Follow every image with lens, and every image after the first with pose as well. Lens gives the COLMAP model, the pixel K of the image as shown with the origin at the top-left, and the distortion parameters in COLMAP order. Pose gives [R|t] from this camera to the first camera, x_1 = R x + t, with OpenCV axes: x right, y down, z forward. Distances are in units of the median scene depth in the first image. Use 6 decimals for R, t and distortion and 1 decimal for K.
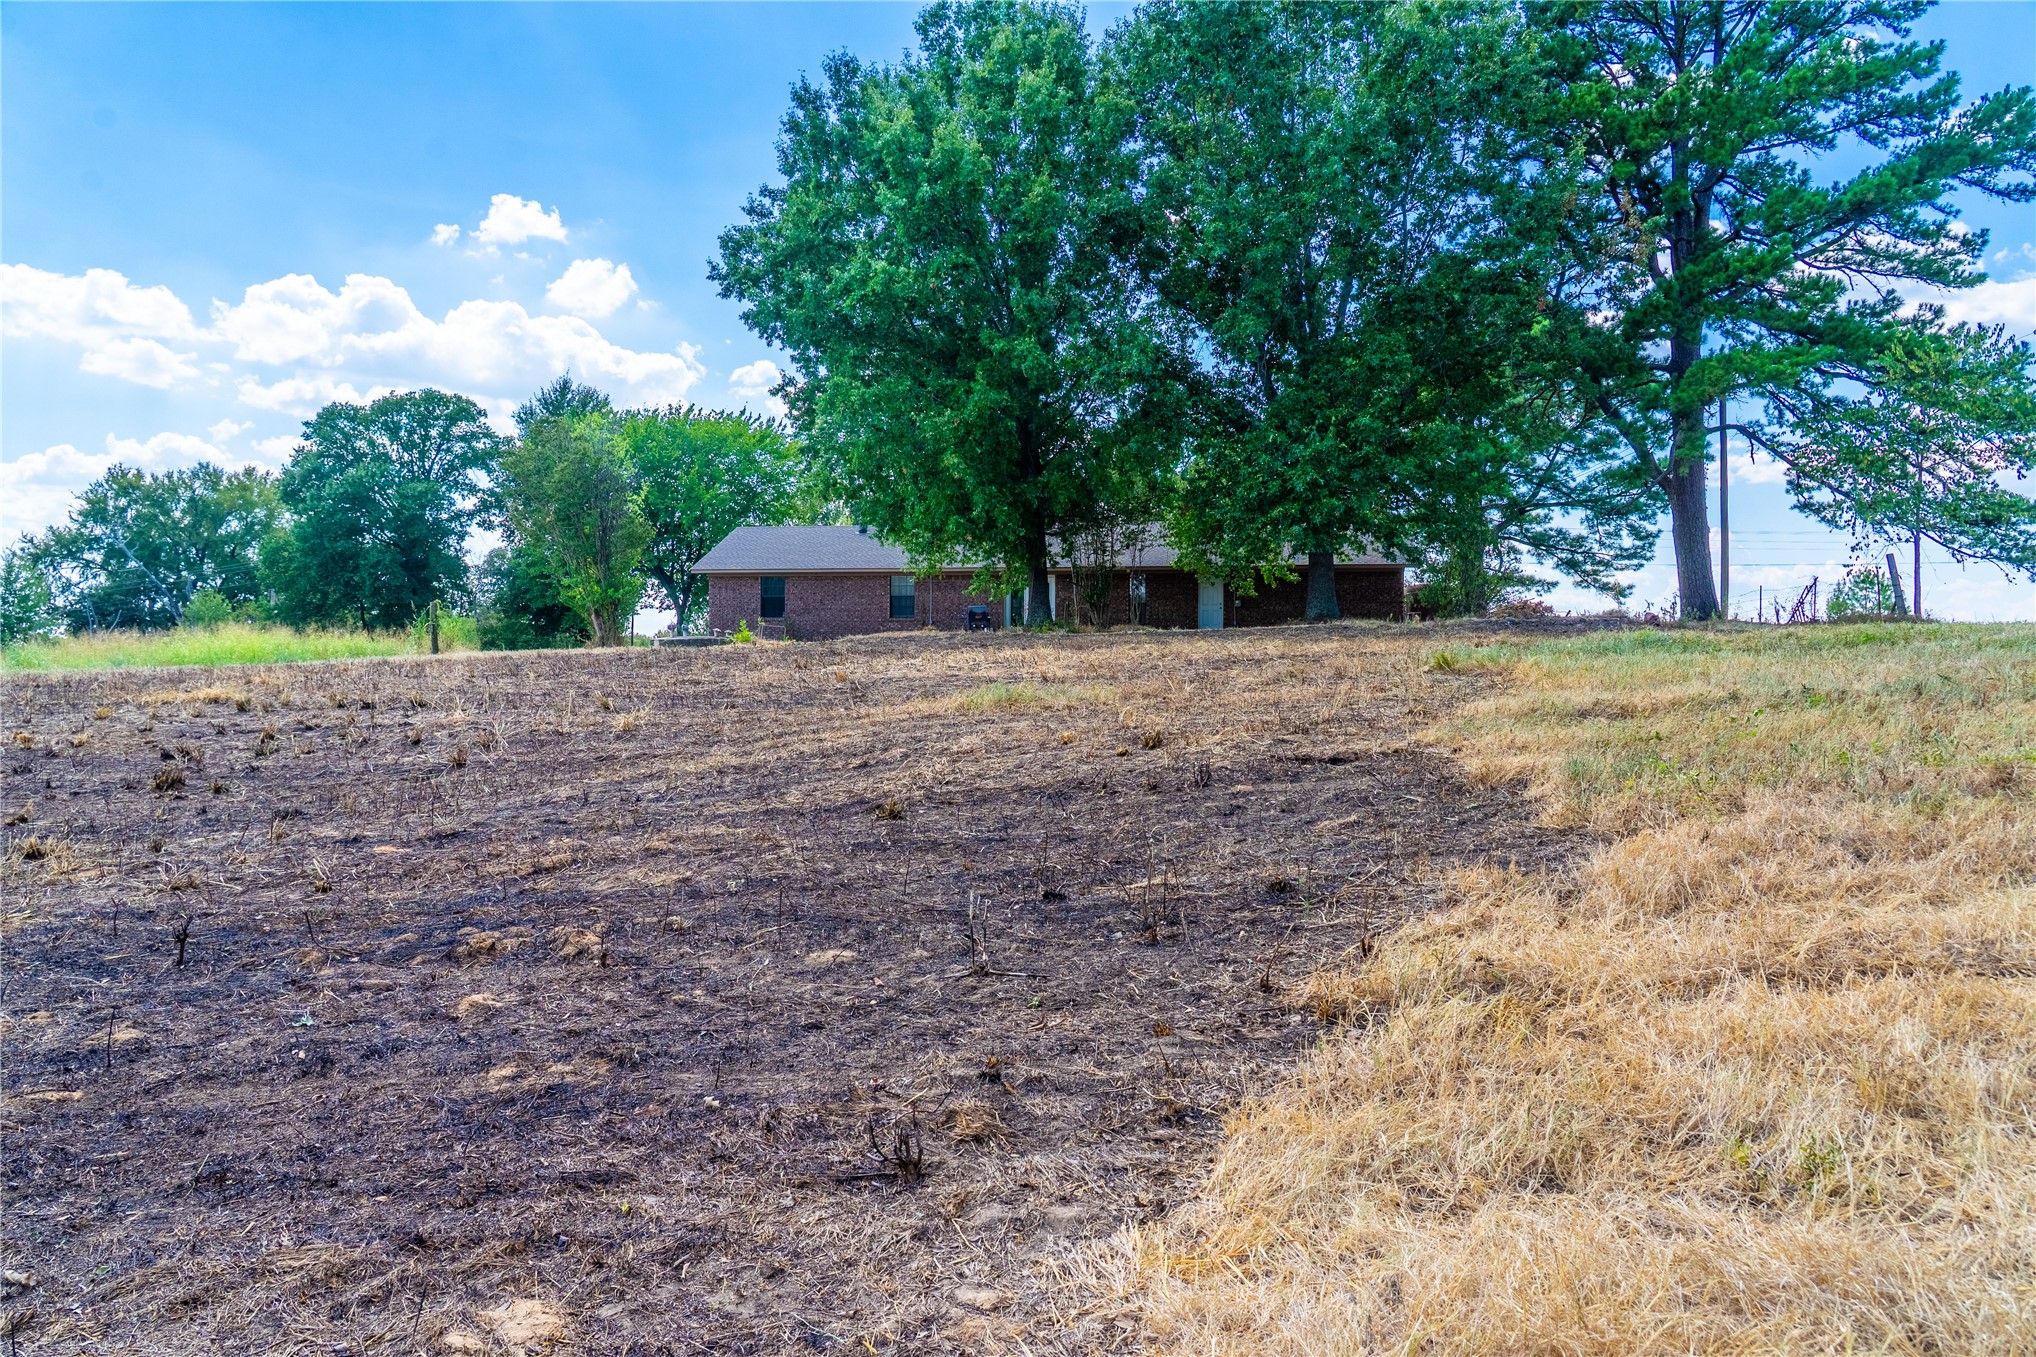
lens RADIAL K [[1405.9, 0, 1029.2], [0, 1405.9, 676.8], [0, 0, 1]] dist [-0.011701, 0.006969]
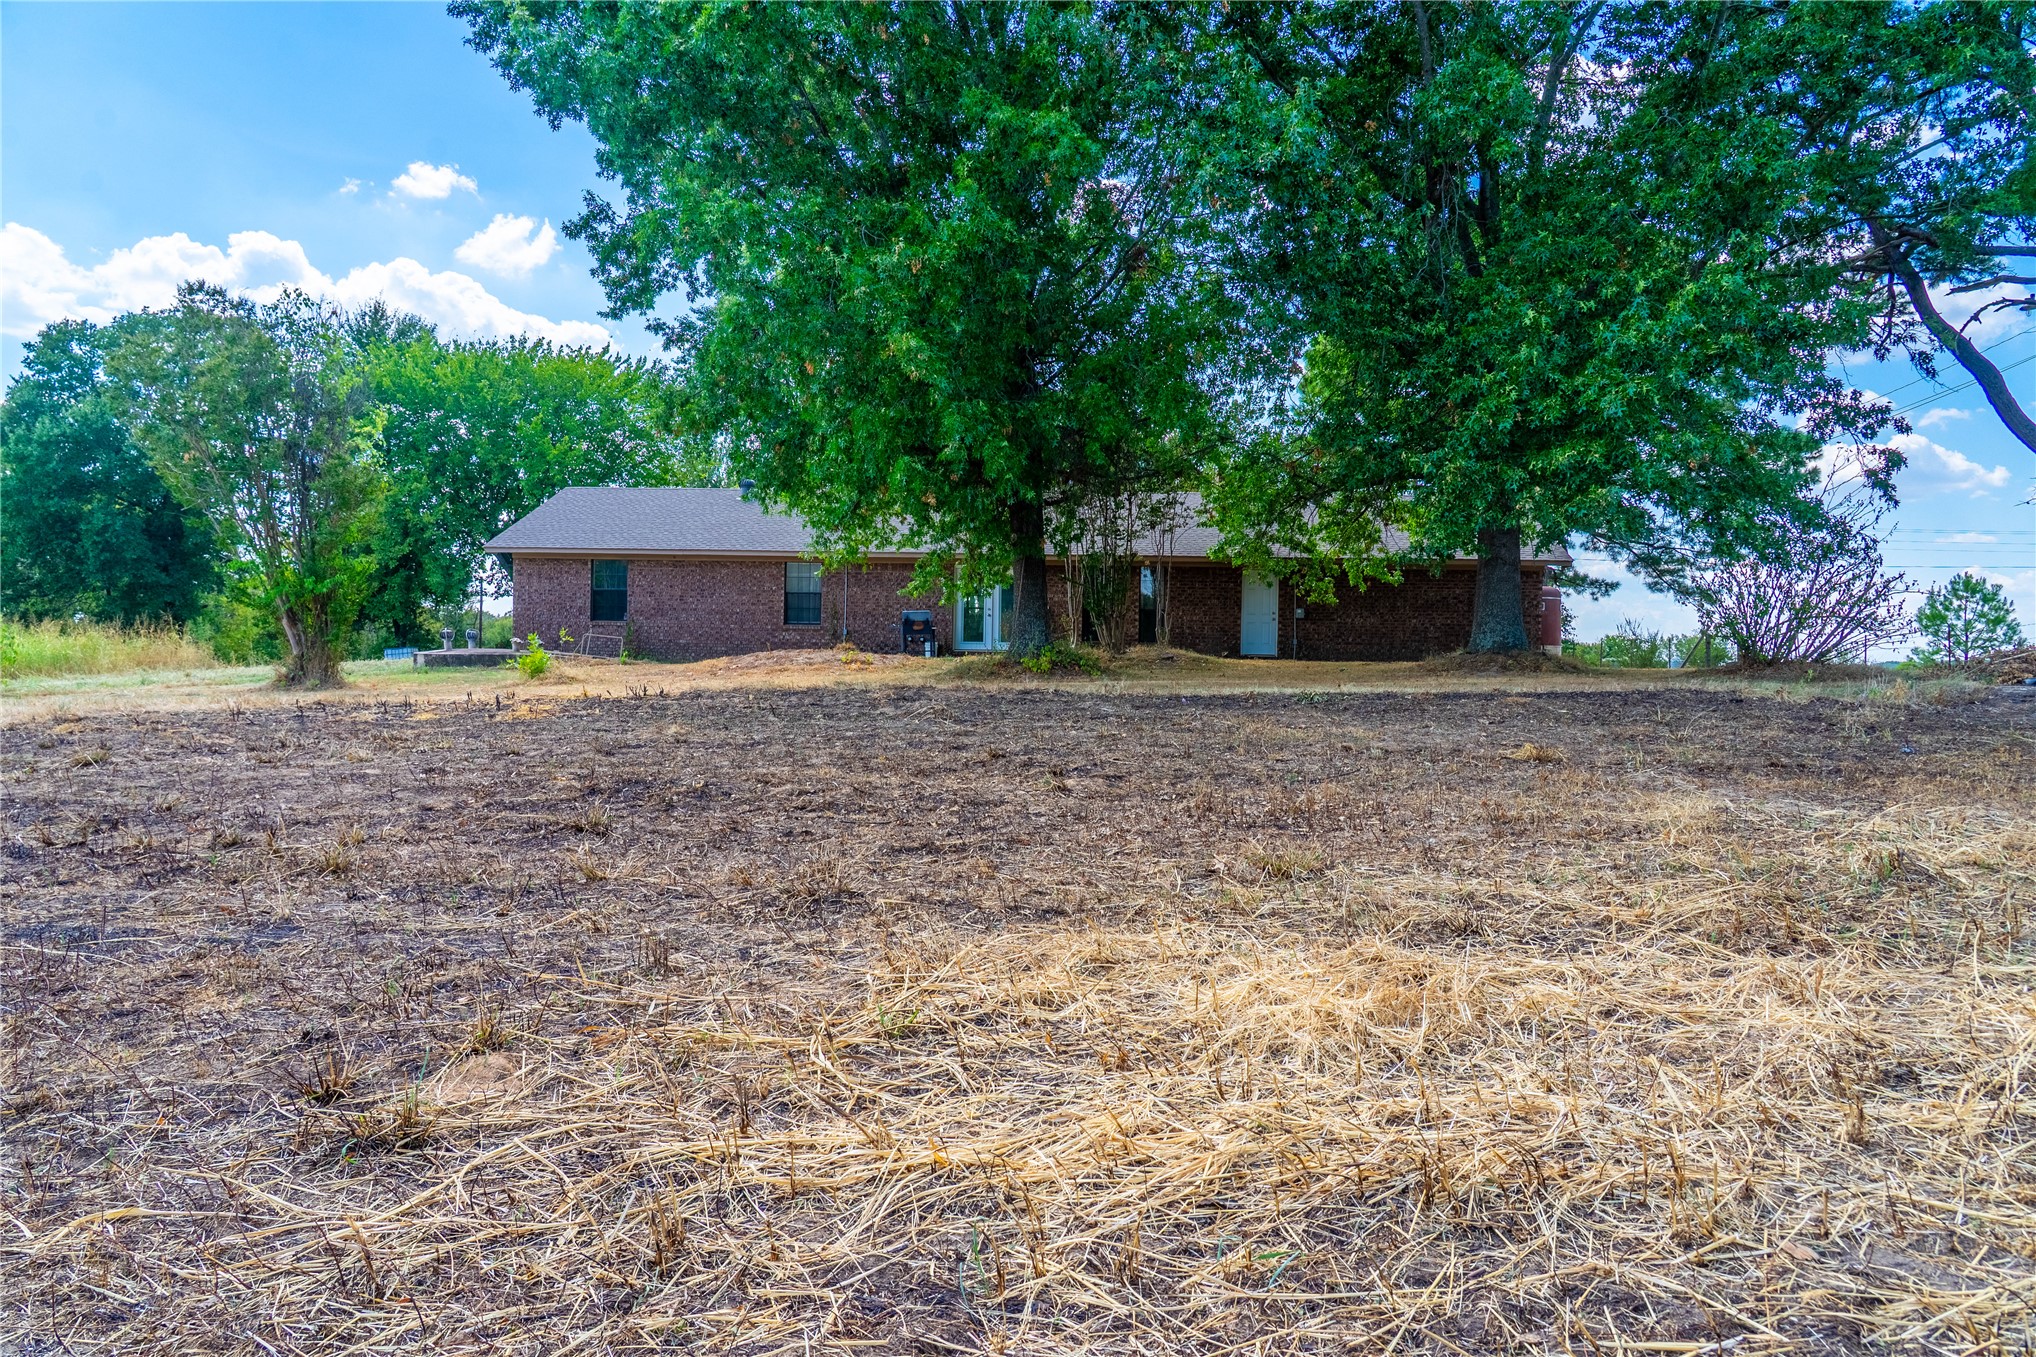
lens RADIAL K [[1405.9, 0, 1029.2], [0, 1405.9, 676.8], [0, 0, 1]] dist [-0.011701, 0.006969]
pose [[0.997565, 0.014082, 0.068311, -0.029246], [-0.014897, 0.999824, 0.011445, -0.028094], [-0.068138, -0.012435, 0.997598, 0.339366]]
